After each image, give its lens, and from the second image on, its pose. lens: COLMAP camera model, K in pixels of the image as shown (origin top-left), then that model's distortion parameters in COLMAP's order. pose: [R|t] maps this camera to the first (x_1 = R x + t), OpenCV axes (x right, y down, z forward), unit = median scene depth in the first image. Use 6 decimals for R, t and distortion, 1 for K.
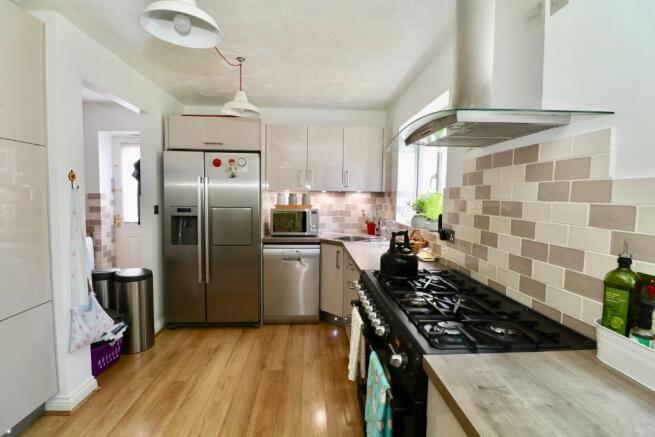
lens RADIAL K [[304.6, 0, 326.9], [0, 304.6, 215.2], [0, 0, 1]] dist [-0.000760, -0.012209]
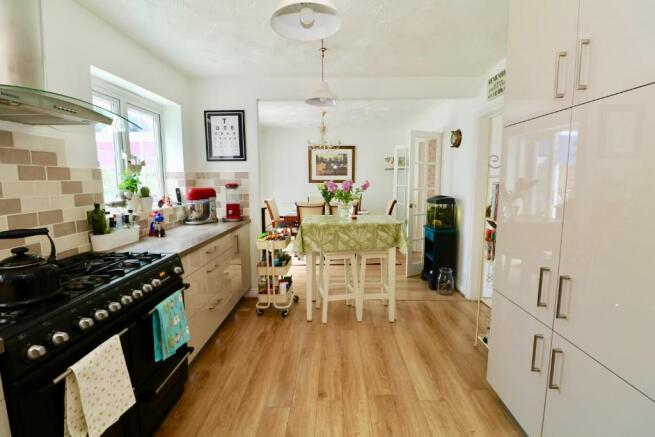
lens RADIAL K [[304.6, 0, 326.9], [0, 304.6, 215.2], [0, 0, 1]] dist [-0.000760, -0.012209]
pose [[-0.996687, -0.019479, 0.078968, -0.257744], [-0.004527, 0.982677, 0.185270, -0.057527], [-0.081209, 0.184298, -0.979510, 0.868470]]
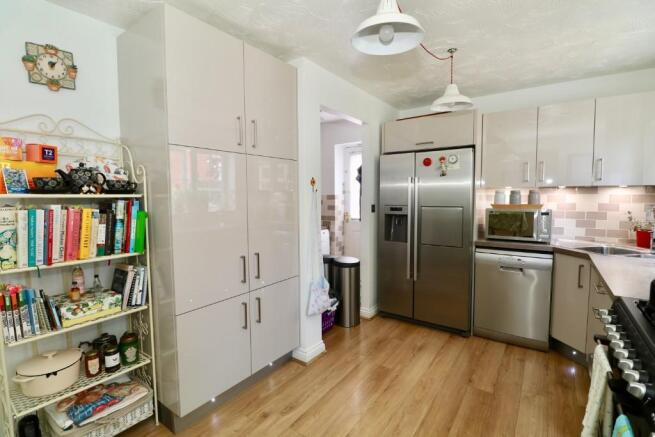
lens RADIAL K [[304.6, 0, 326.9], [0, 304.6, 215.2], [0, 0, 1]] dist [-0.000760, -0.012209]
pose [[0.774745, 0.022821, -0.631862, 0.019377], [-0.021174, 0.999724, 0.010145, -0.000881], [0.631919, 0.005519, 0.775015, 0.018068]]
